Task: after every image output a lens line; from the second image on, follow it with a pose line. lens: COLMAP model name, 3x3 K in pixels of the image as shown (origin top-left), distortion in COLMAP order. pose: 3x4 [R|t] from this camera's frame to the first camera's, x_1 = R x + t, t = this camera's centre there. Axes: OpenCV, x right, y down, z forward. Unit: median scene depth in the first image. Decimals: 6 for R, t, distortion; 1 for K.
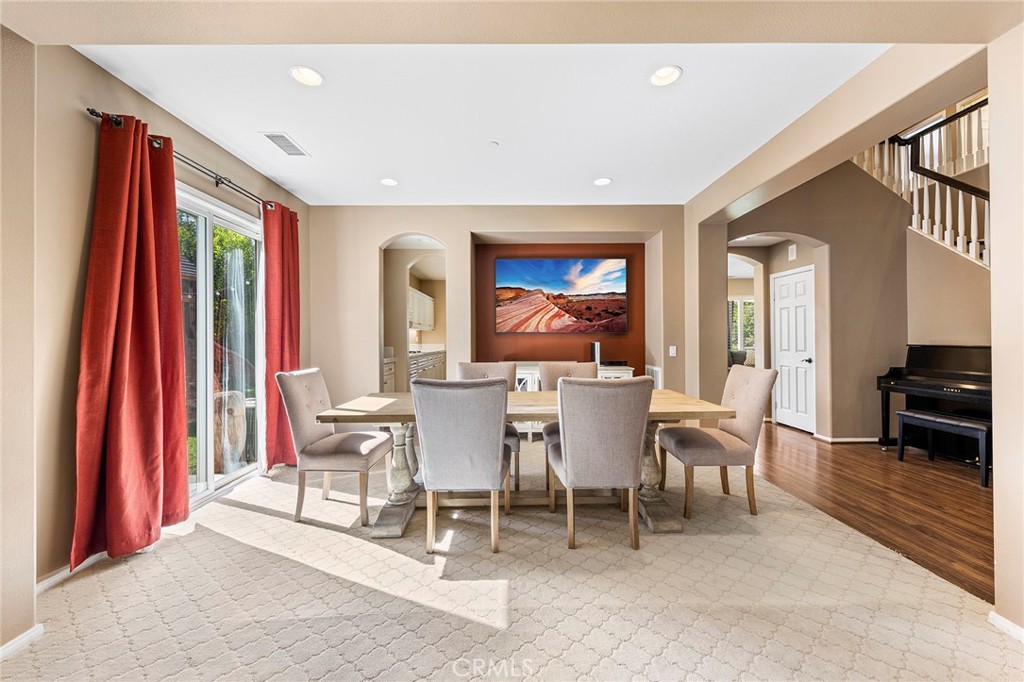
lens RADIAL K [[426.4, 0, 512.0], [0, 426.4, 341.0], [0, 0, 1]] dist [0.001008, 0.000116]
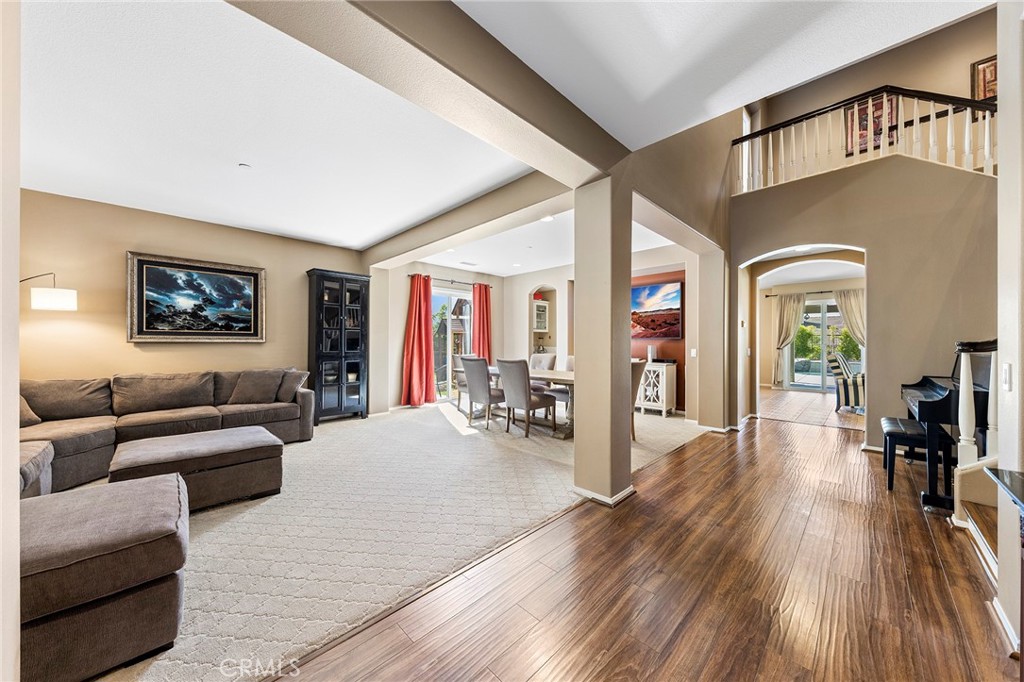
lens RADIAL K [[342.3, 0, 512.0], [0, 342.3, 341.0], [0, 0, 1]] dist [-0.000374, -0.000026]
pose [[0.690480, 0.007474, -0.723313, 0.678455], [-0.003474, 0.999969, 0.007016, -0.015833], [0.723343, -0.002331, 0.690485, -0.121602]]
